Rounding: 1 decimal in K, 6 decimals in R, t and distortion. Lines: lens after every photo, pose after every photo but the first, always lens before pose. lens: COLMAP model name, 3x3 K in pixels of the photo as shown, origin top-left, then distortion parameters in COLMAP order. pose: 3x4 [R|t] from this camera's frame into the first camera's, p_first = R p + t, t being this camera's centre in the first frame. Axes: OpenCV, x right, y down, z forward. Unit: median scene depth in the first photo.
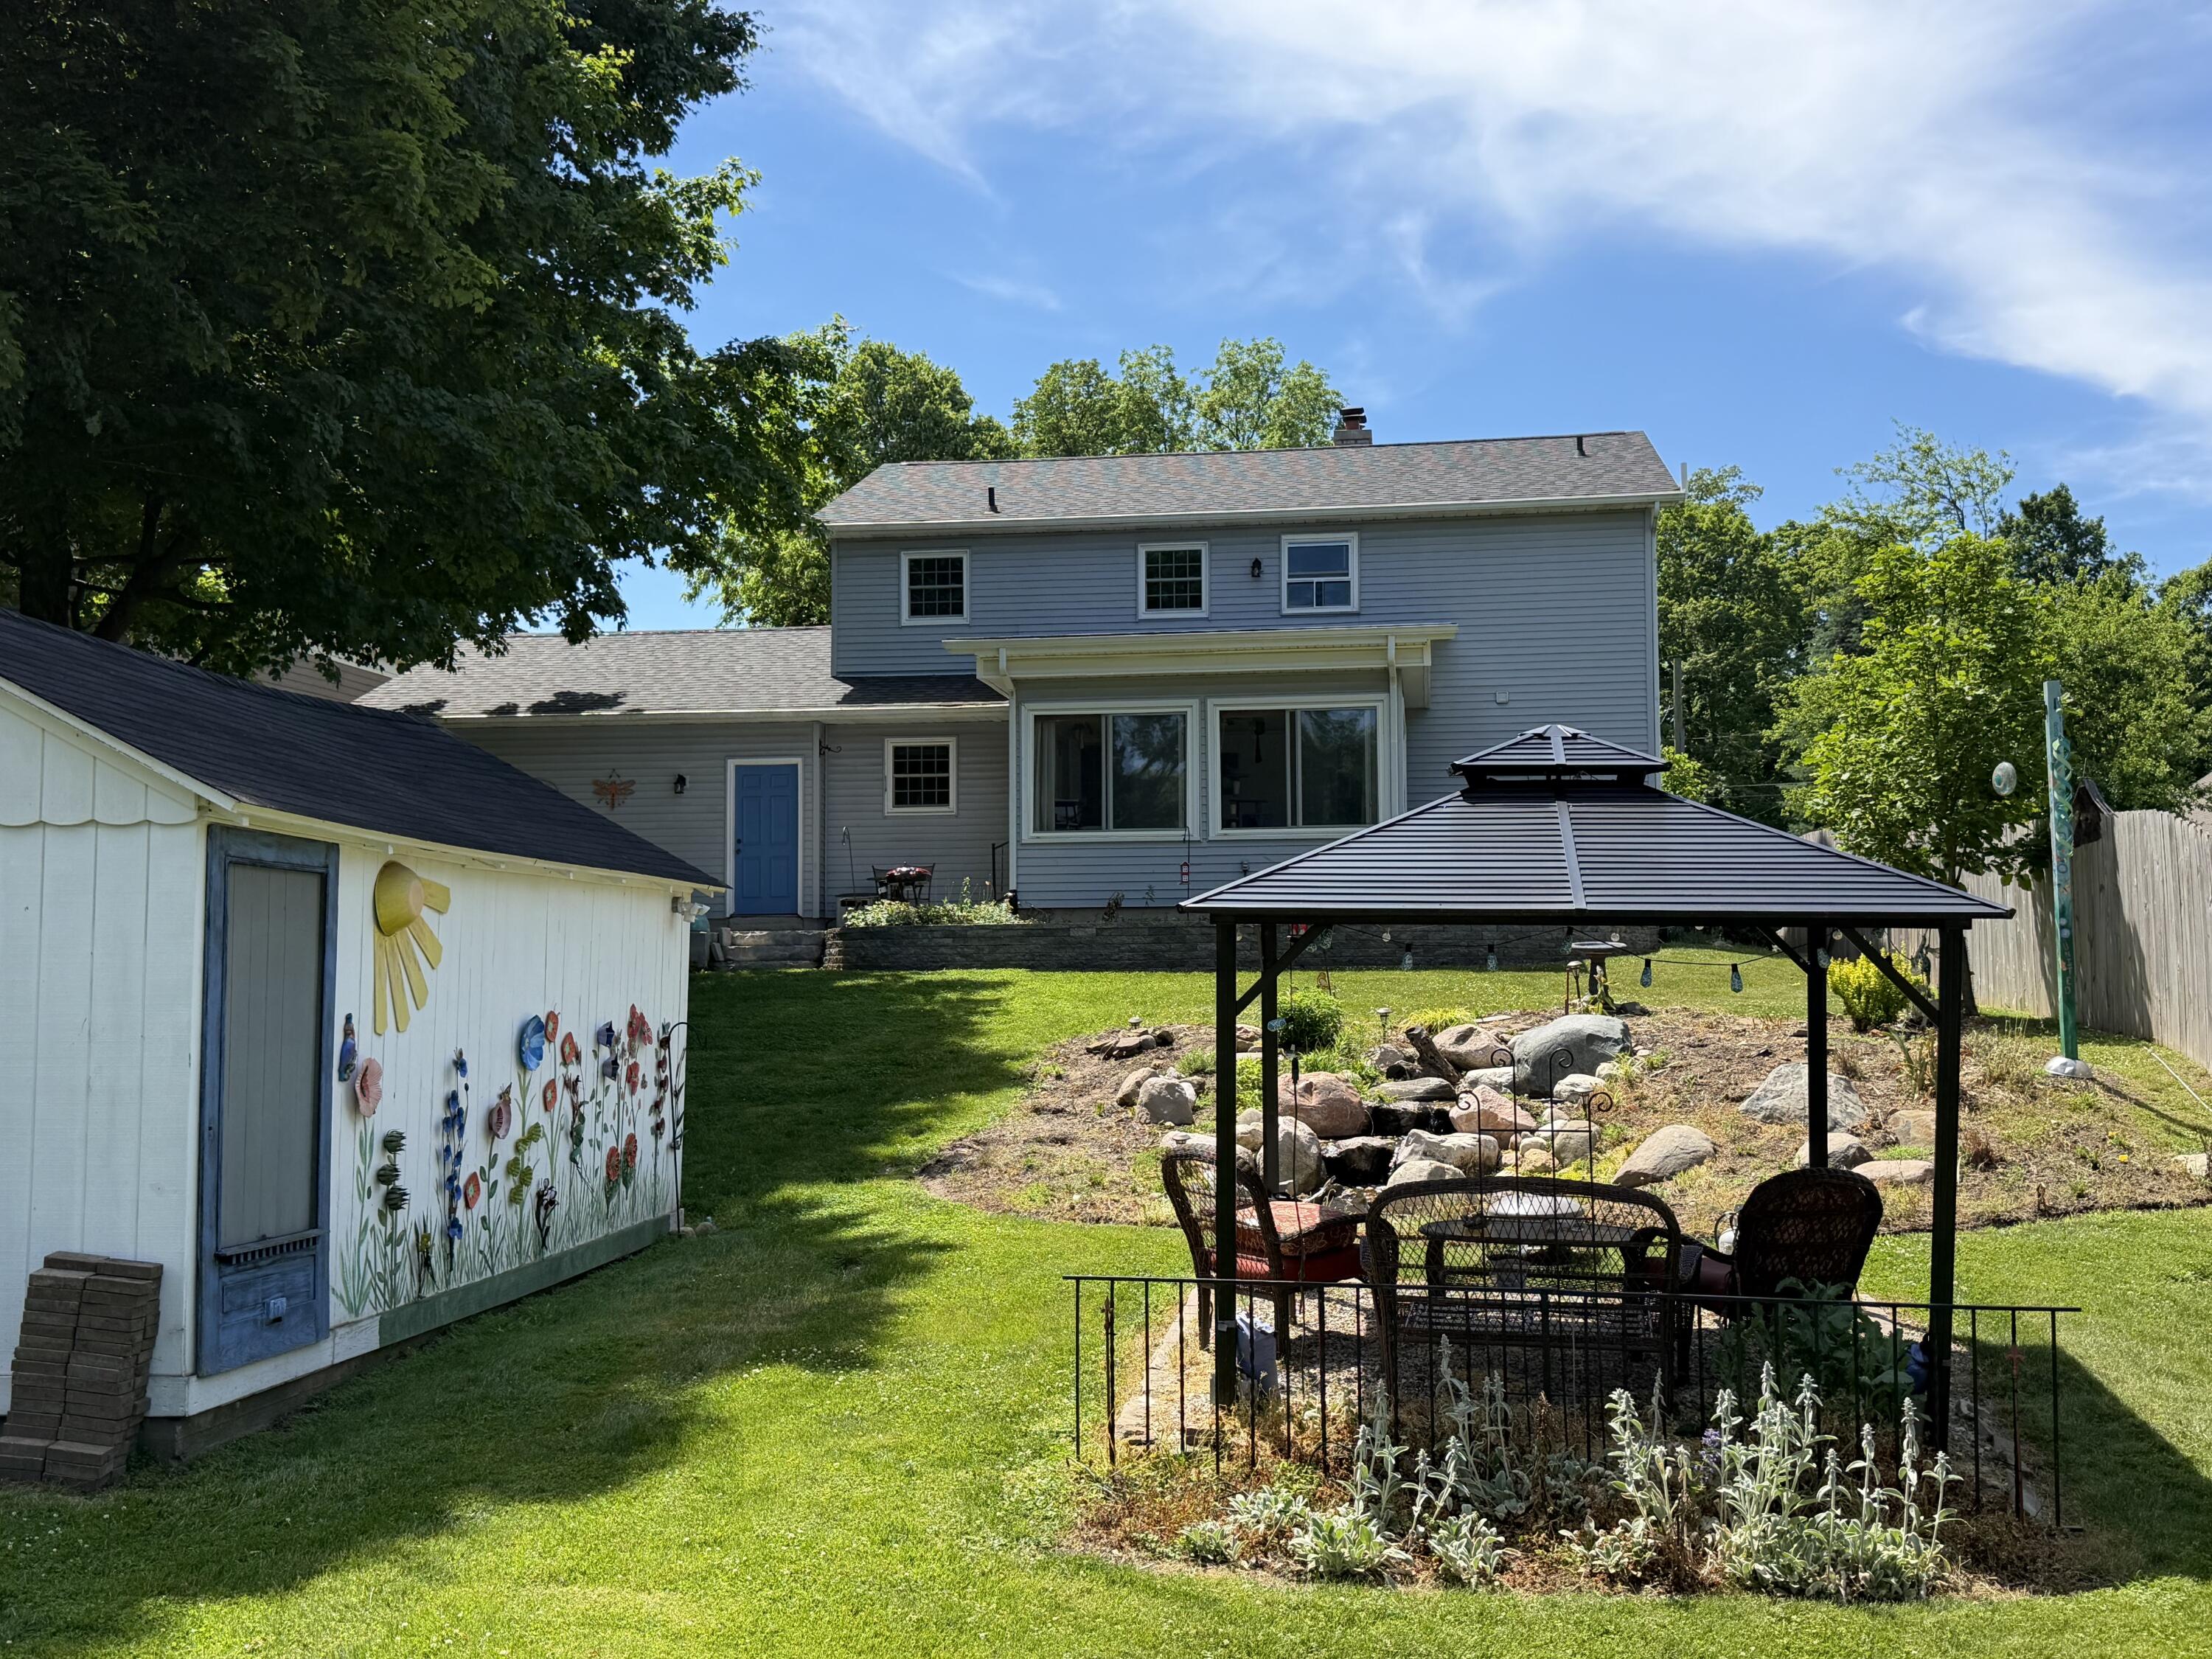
lens RADIAL K [[2198.2, 0, 1104.7], [0, 2198.2, 849.8], [0, 0, 1]] dist [0.087049, 0.000000]
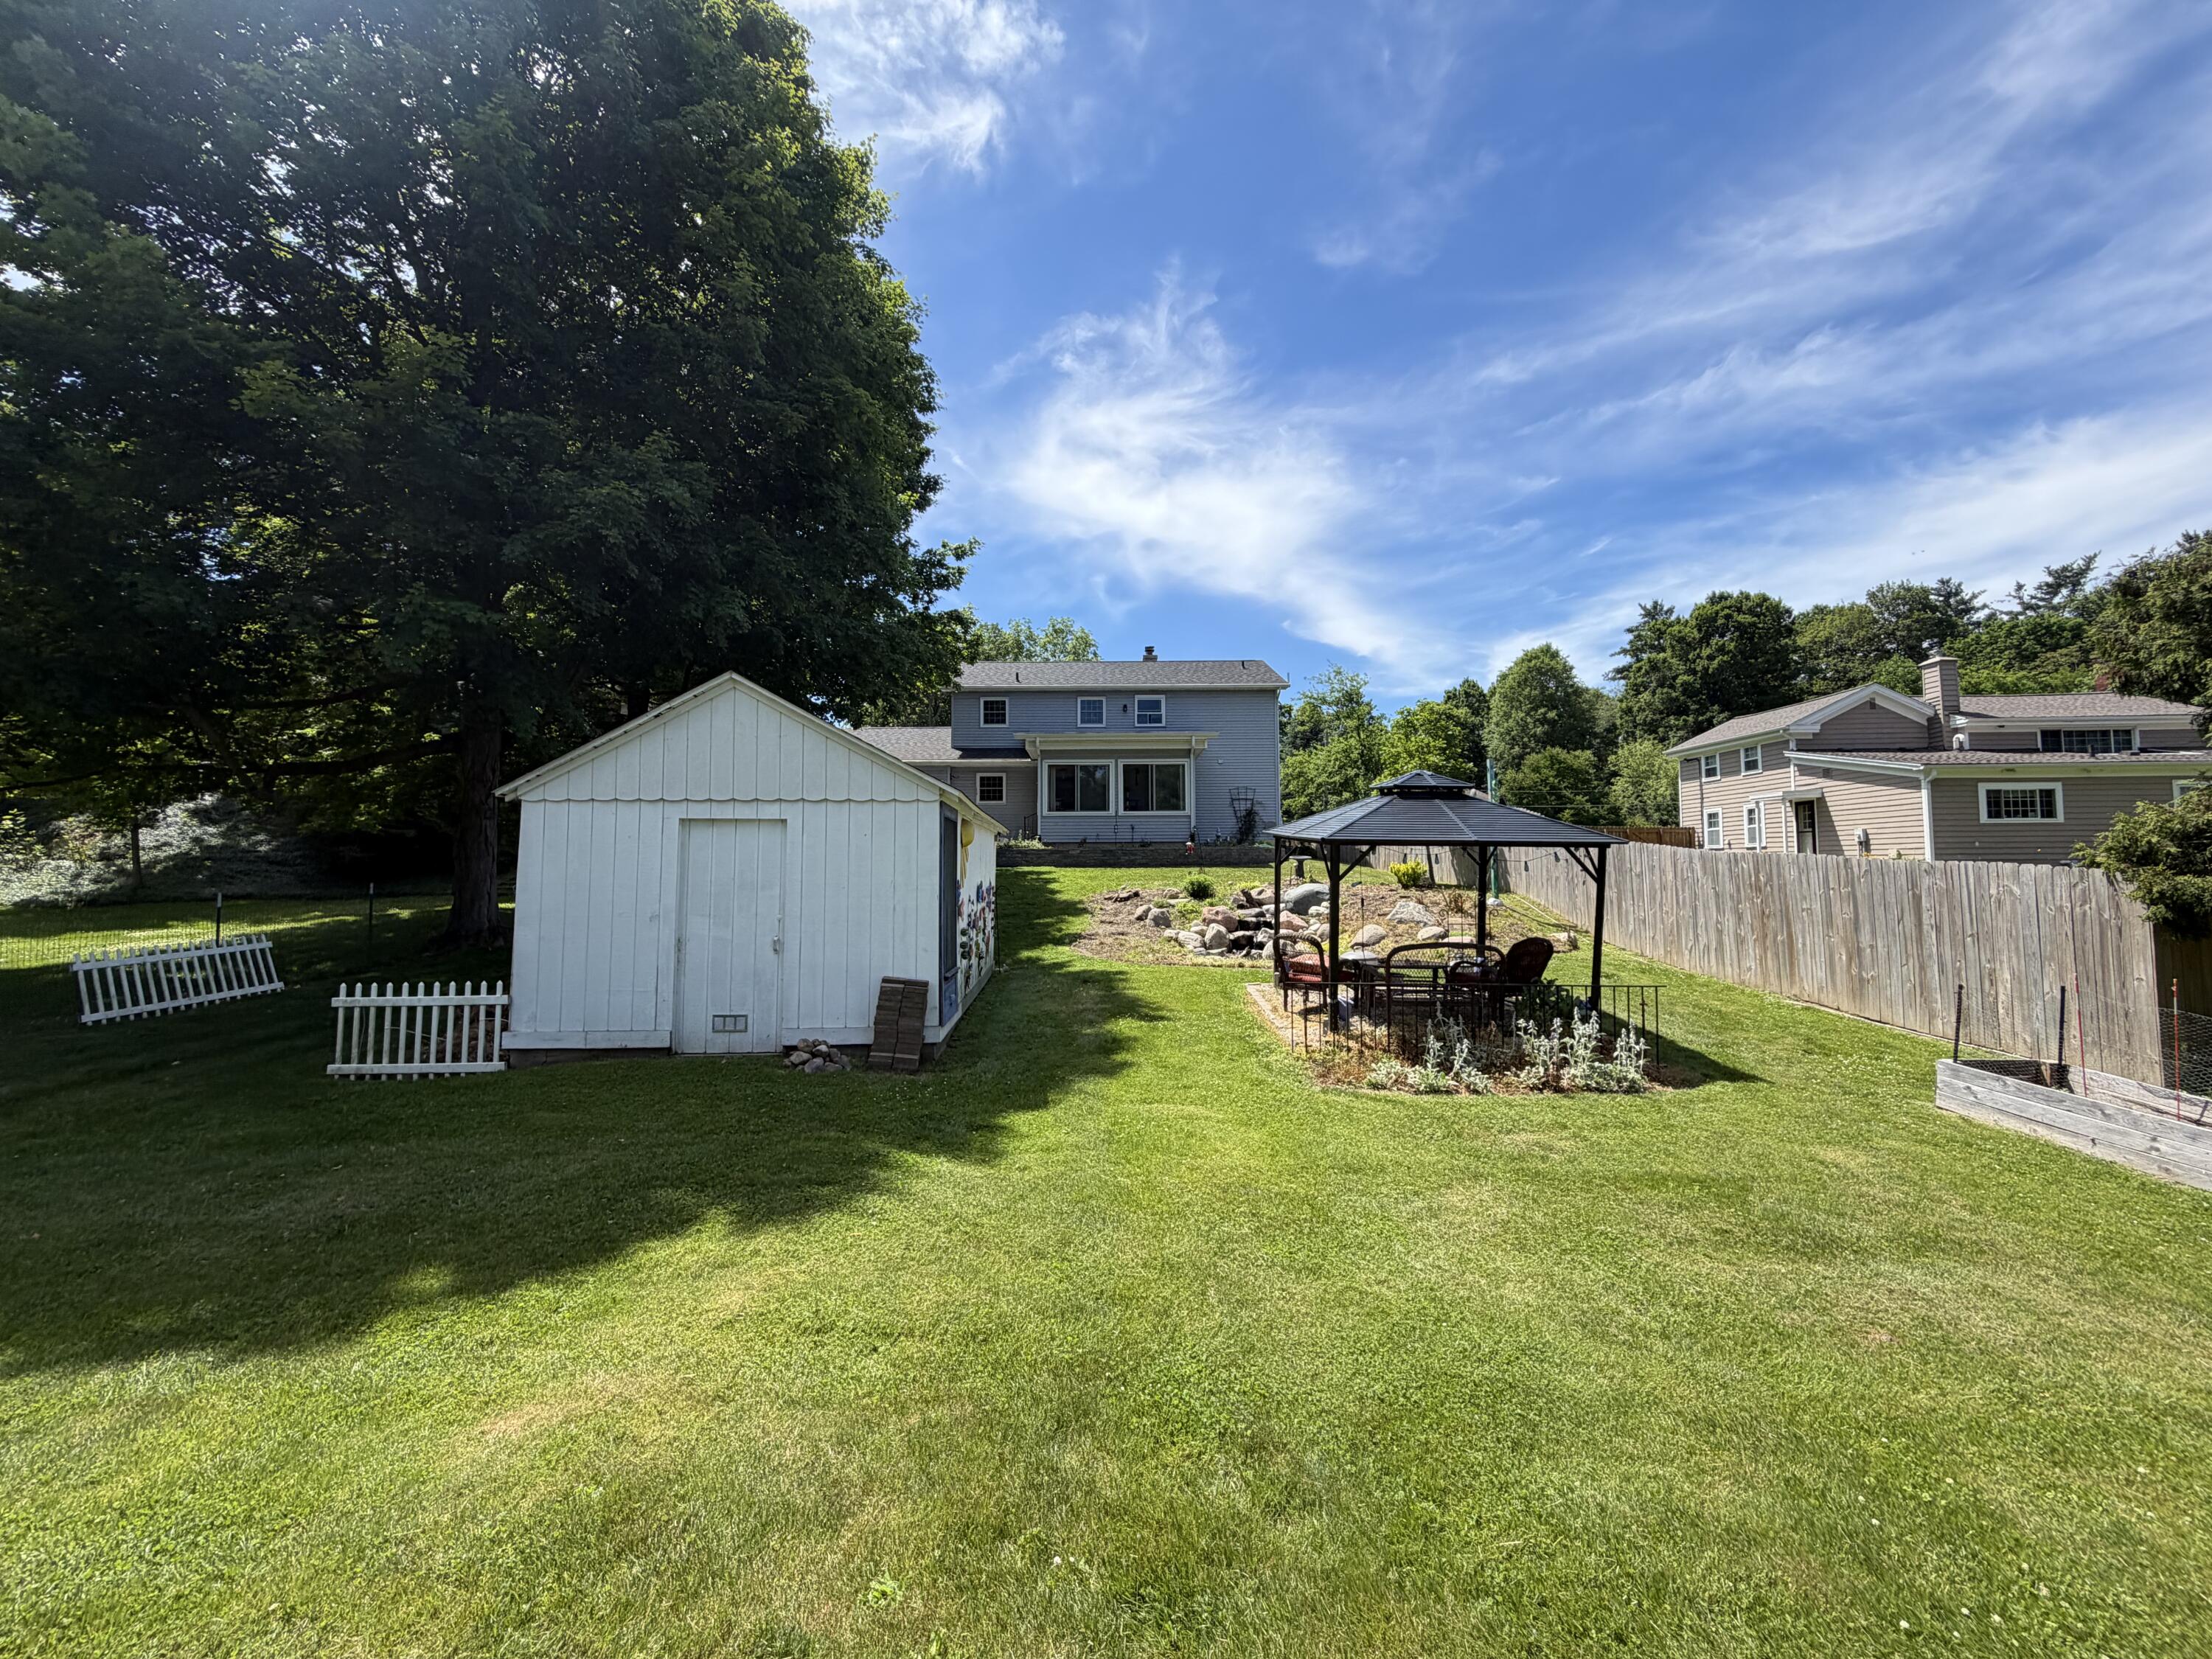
lens RADIAL K [[879.3, 0, 1108.2], [0, 879.3, 815.9], [0, 0, 1]] dist [0.000761, -0.000121]
pose [[0.988684, 0.011128, 0.149600, -0.102888], [-0.010208, 0.999924, -0.006914, 0.002691], [-0.149665, 0.005308, 0.988722, 0.006717]]
